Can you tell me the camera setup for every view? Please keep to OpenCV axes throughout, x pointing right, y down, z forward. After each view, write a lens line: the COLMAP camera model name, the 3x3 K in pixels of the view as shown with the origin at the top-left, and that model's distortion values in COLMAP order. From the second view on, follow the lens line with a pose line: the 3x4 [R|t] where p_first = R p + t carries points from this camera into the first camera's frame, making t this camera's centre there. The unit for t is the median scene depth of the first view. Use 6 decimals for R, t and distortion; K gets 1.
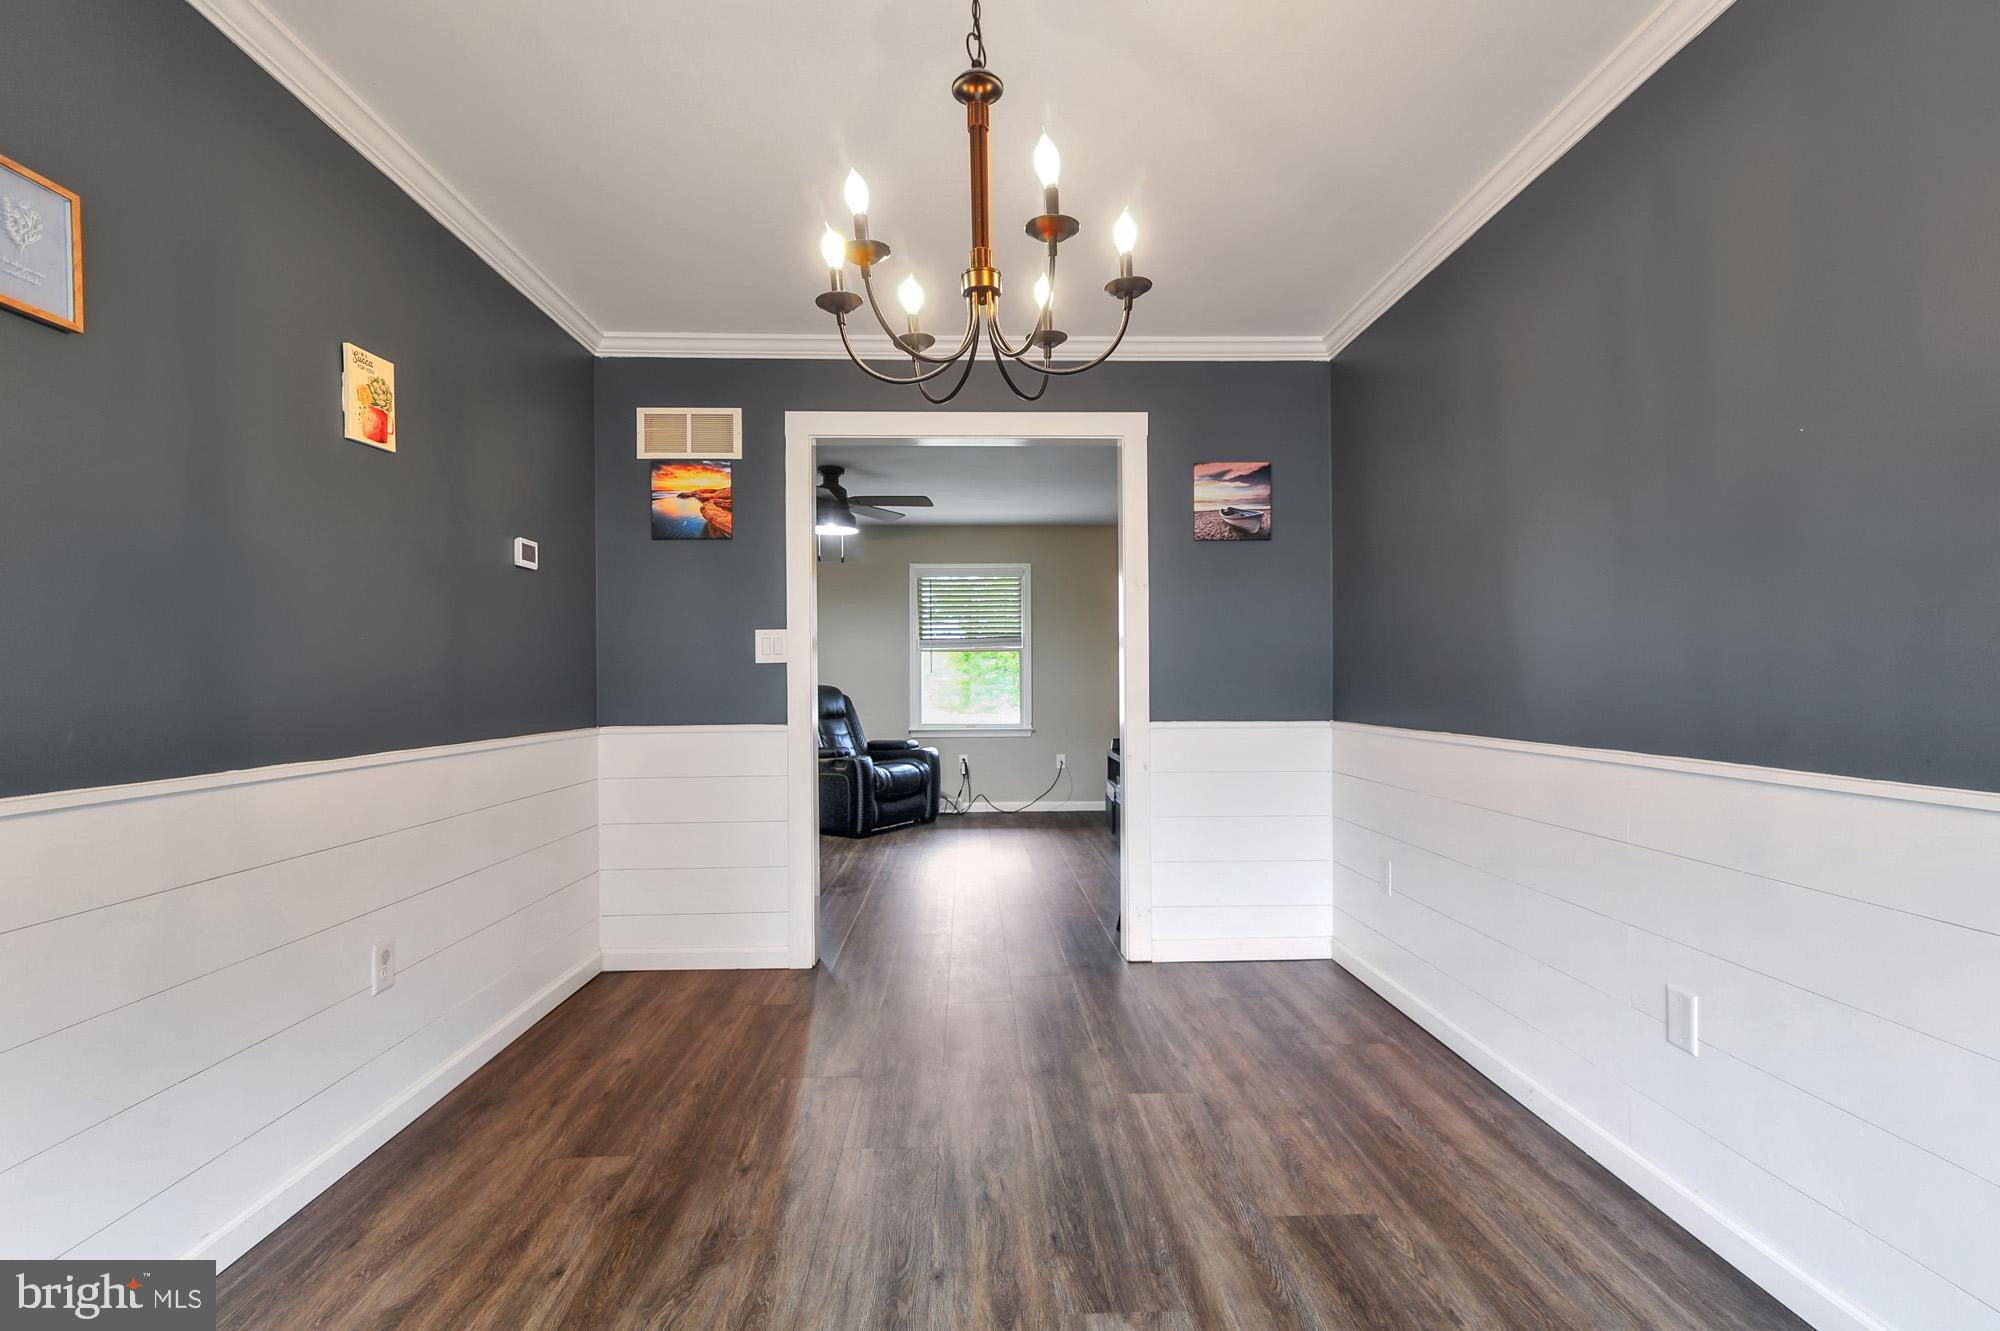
lens RADIAL K [[920.9, 0, 993.7], [0, 920.9, 683.9], [0, 0, 1]] dist [0.015238, -0.000169]
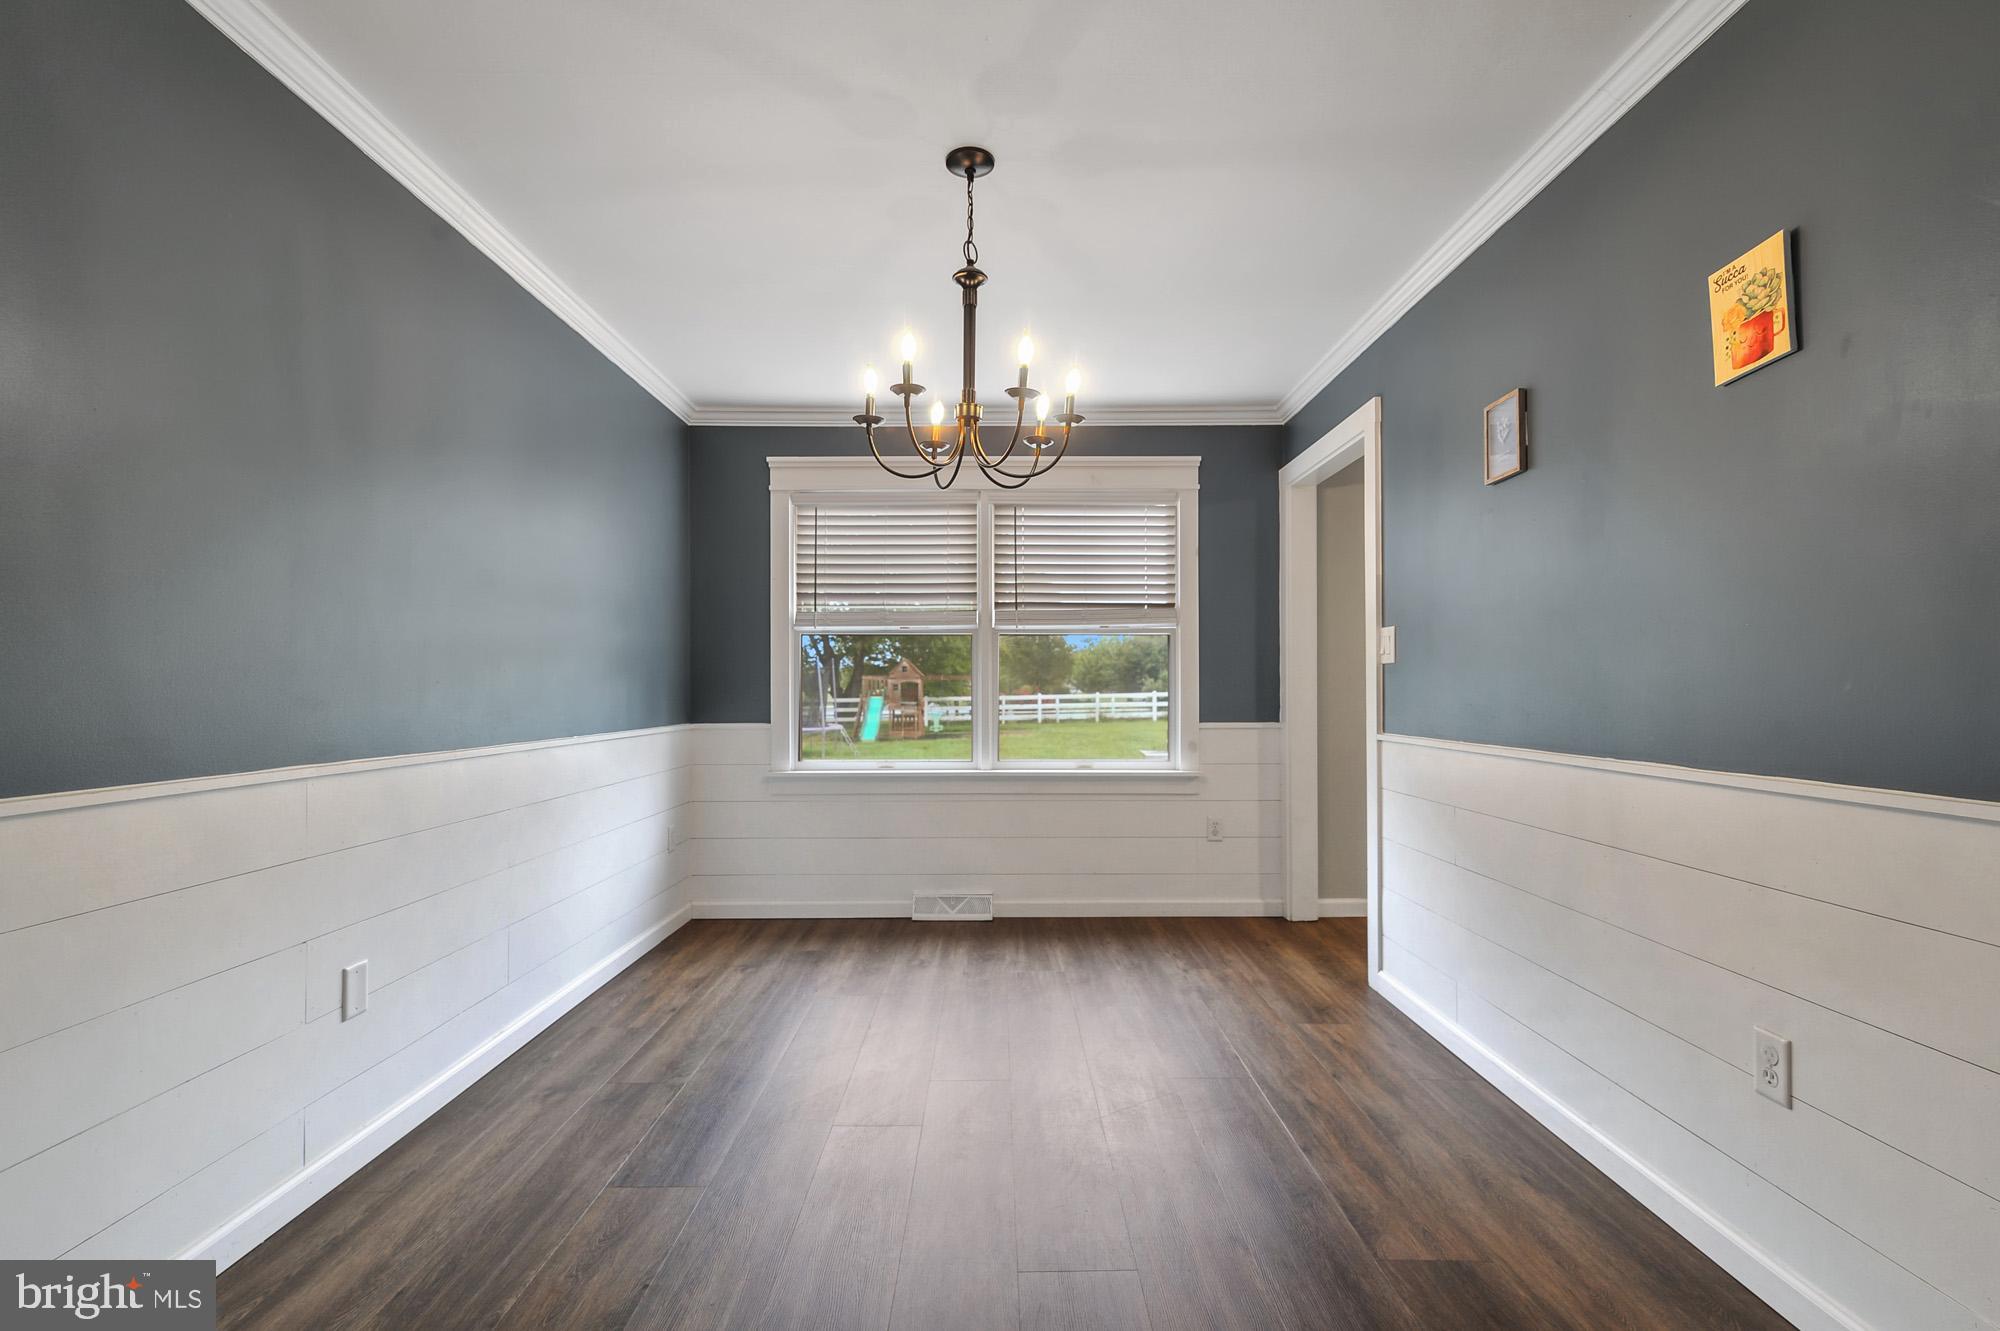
lens RADIAL K [[920.9, 0, 993.7], [0, 920.9, 683.9], [0, 0, 1]] dist [0.015238, -0.000169]
pose [[-0.999570, 0.009419, 0.027762, -0.071118], [0.009254, 0.999939, -0.006071, -0.000185], [-0.027818, -0.005812, -0.999596, 1.939388]]
